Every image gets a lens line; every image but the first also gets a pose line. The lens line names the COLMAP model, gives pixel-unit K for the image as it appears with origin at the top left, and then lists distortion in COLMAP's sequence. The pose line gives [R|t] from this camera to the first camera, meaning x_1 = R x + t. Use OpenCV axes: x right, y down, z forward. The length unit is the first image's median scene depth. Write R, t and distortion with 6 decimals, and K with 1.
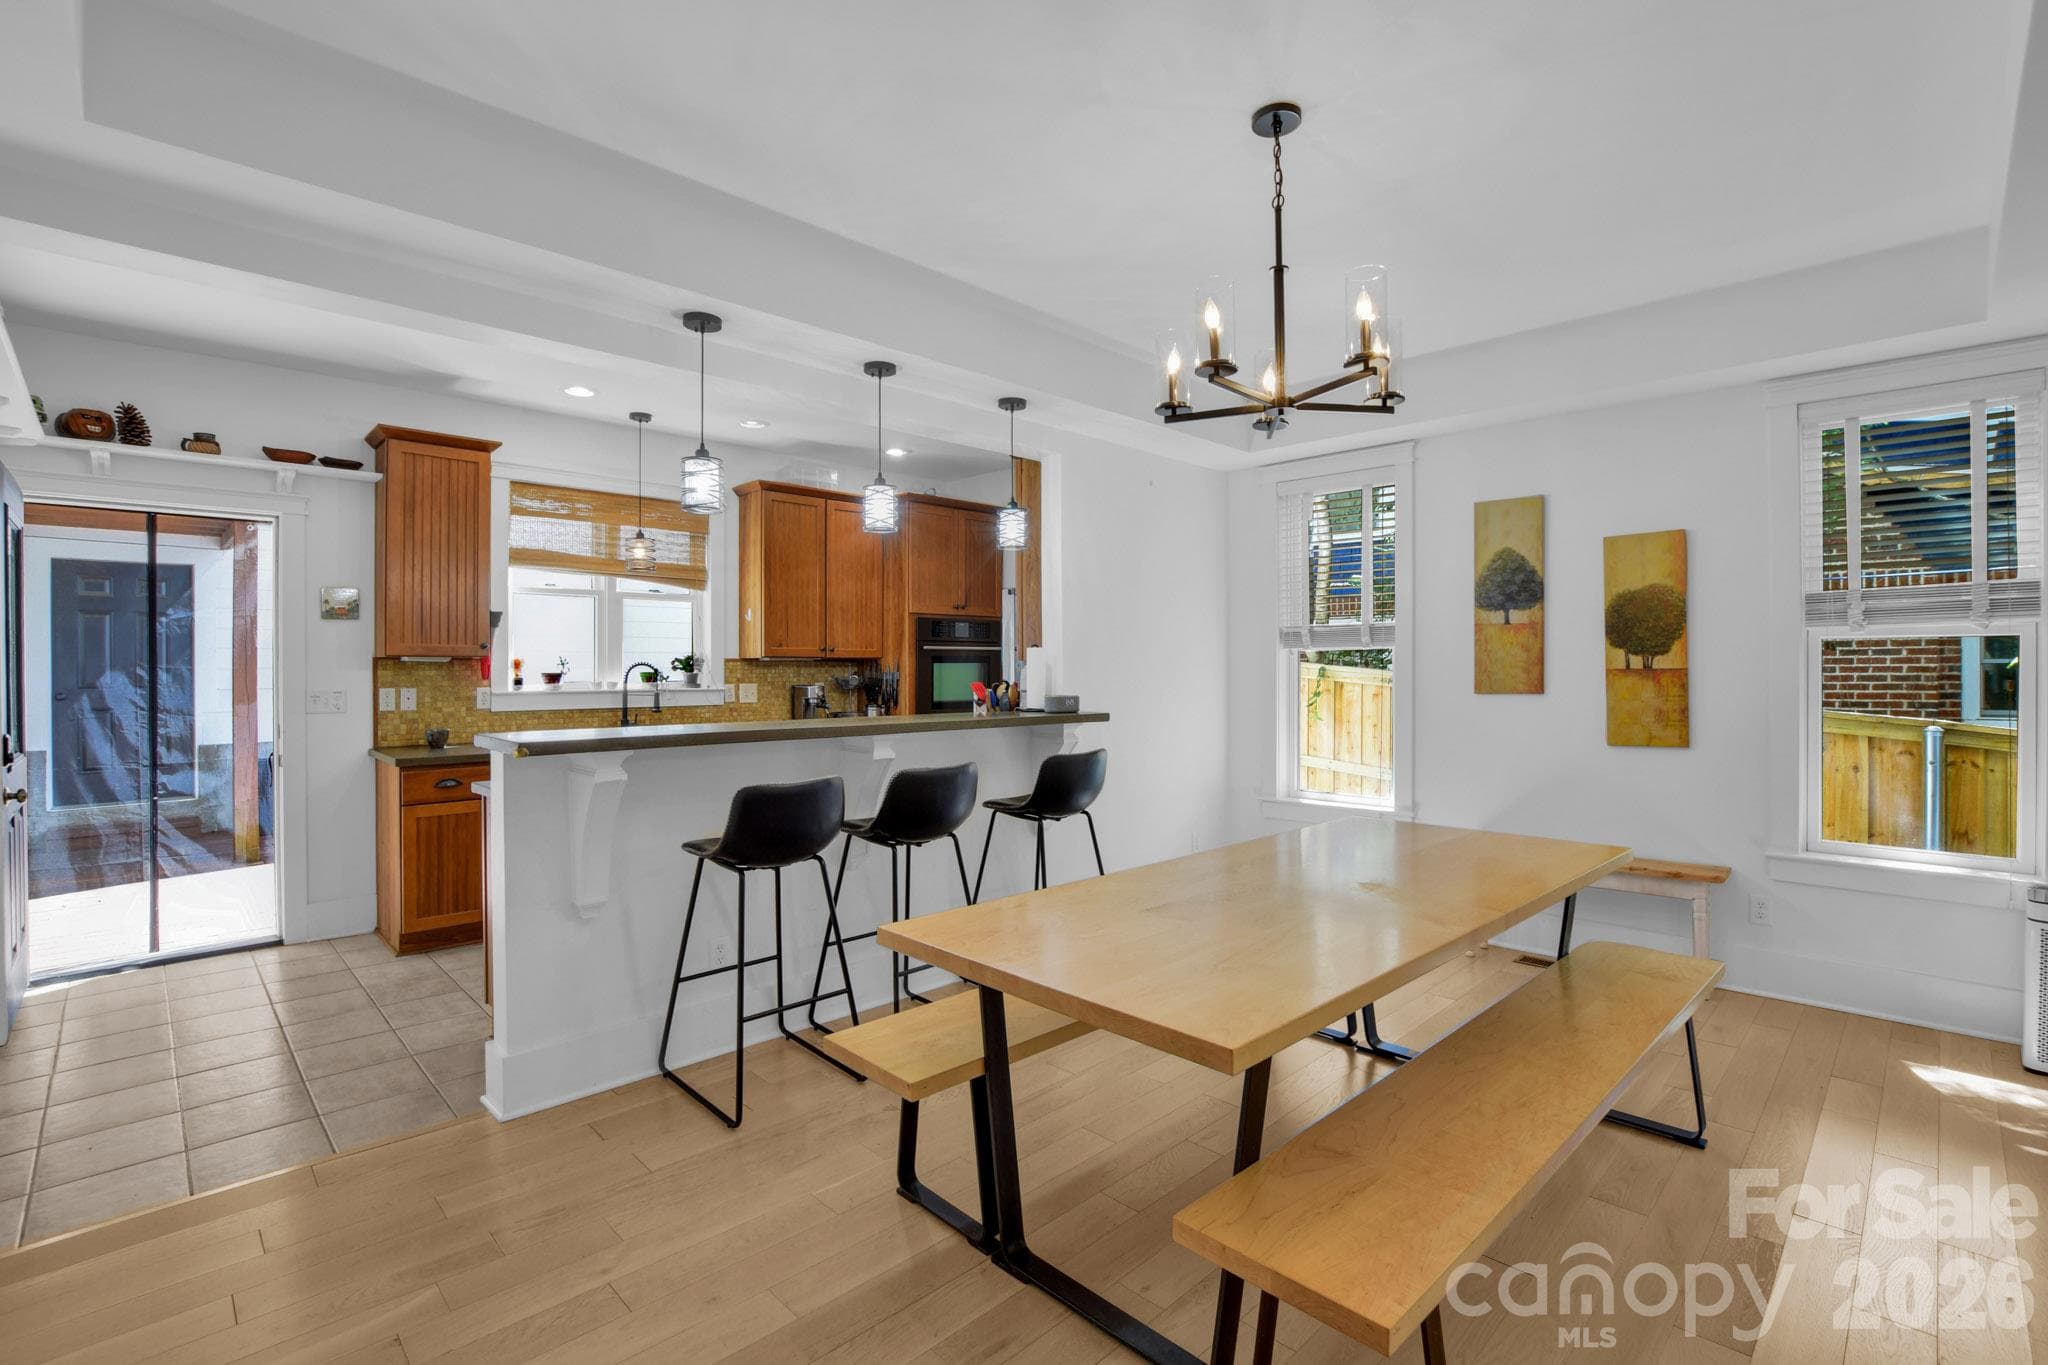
lens RADIAL K [[926.2, 0, 1022.7], [0, 926.2, 670.2], [0, 0, 1]] dist [-0.022538, -0.000365]
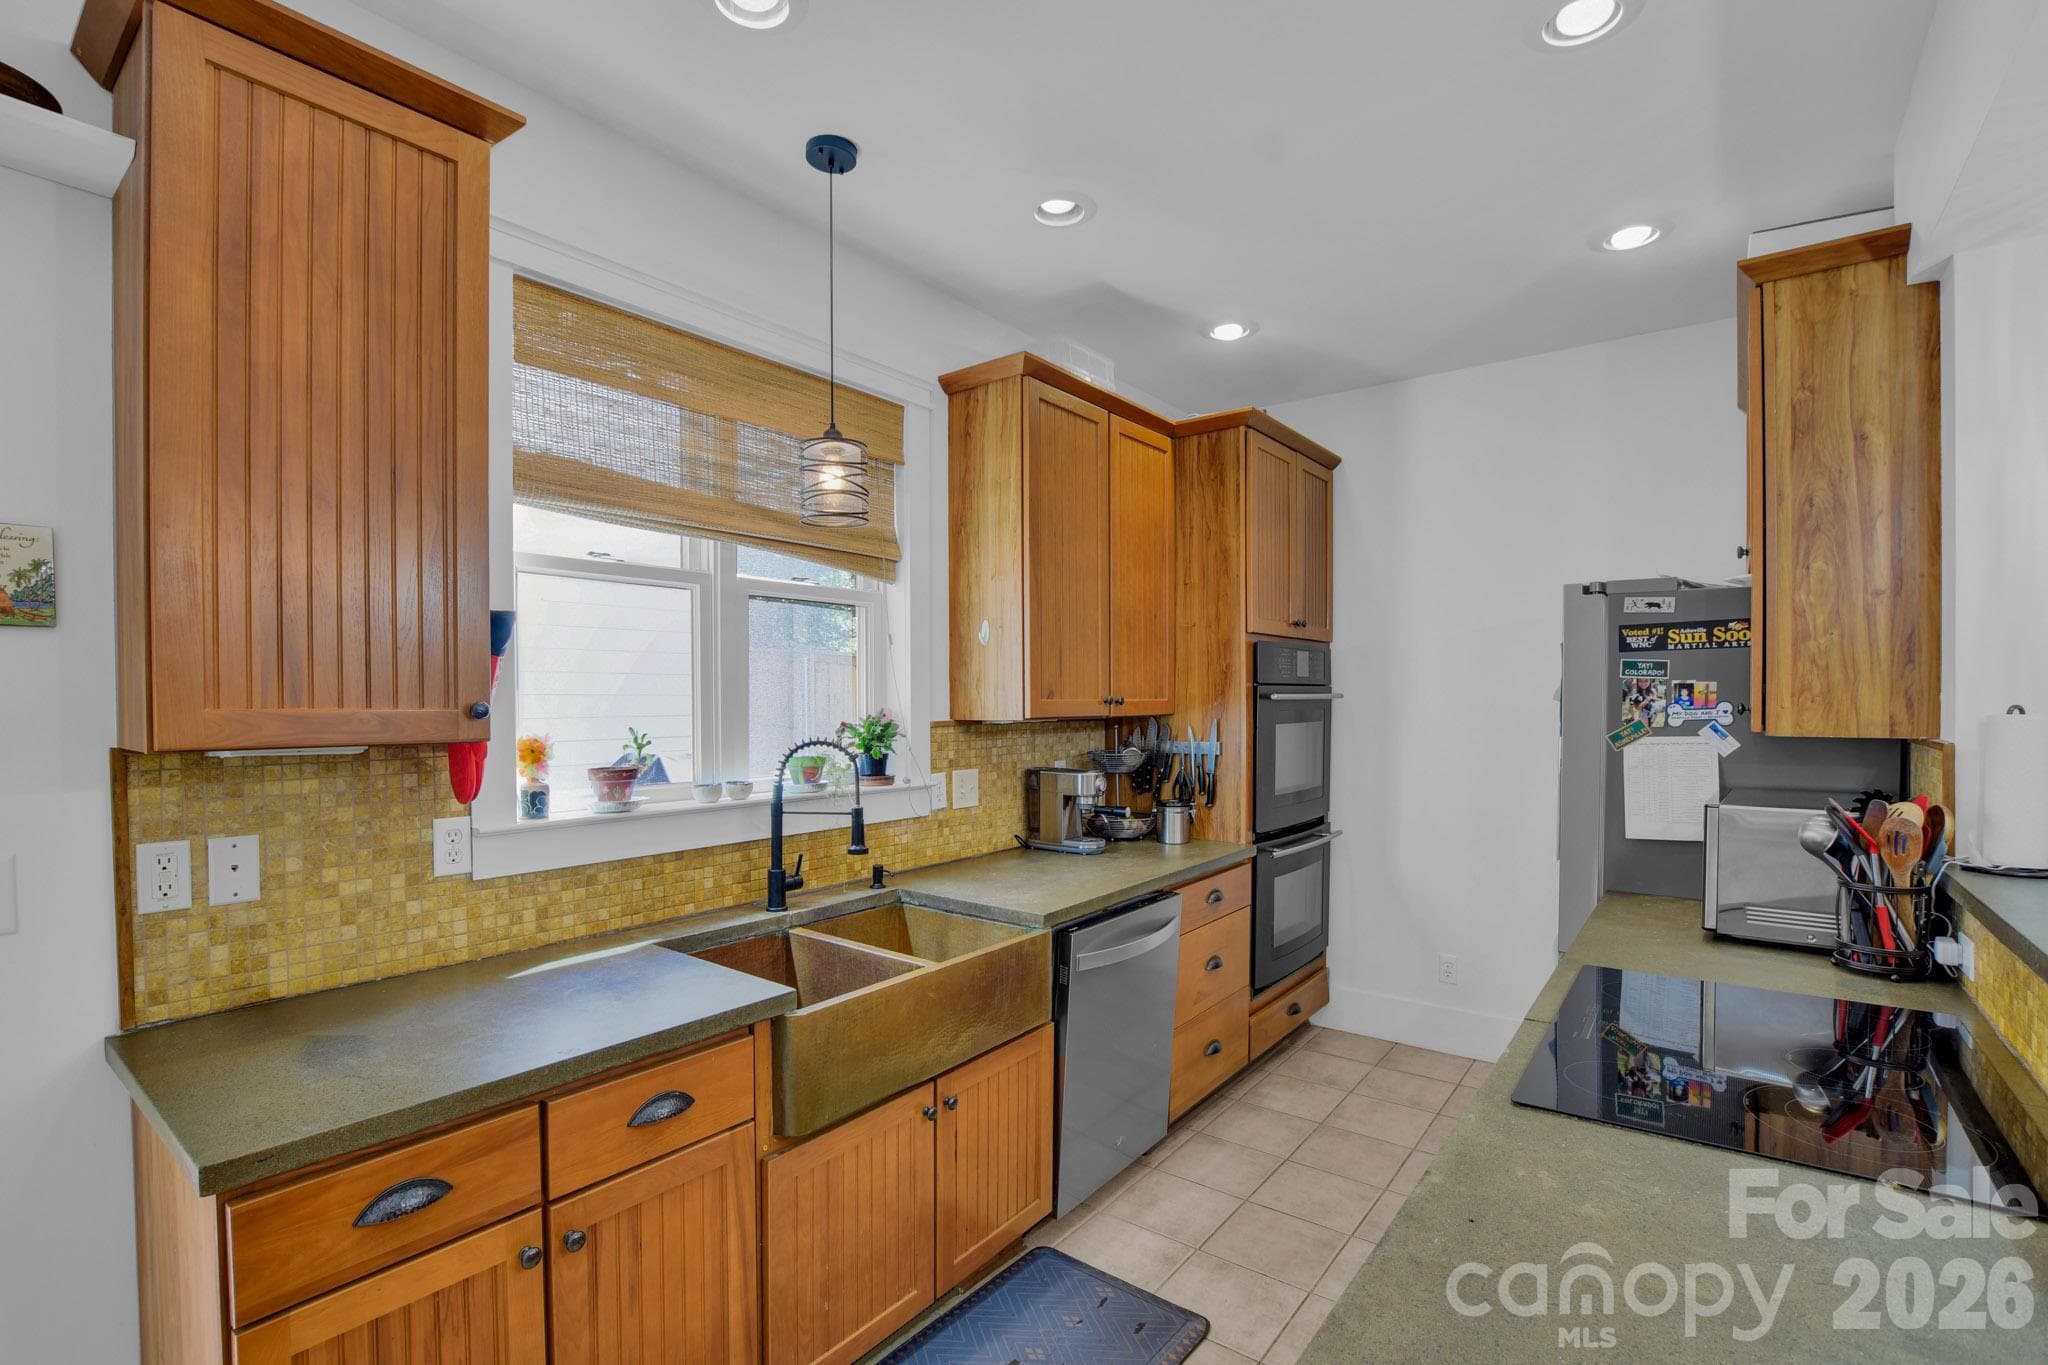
lens RADIAL K [[926.2, 0, 1020.0], [0, 926.2, 718.6], [0, 0, 1]] dist [-0.022538, -0.000365]
pose [[0.989523, -0.006504, 0.144230, -0.400432], [0.003856, 0.999819, 0.018628, -0.026622], [-0.144325, -0.017877, 0.989369, 0.582584]]
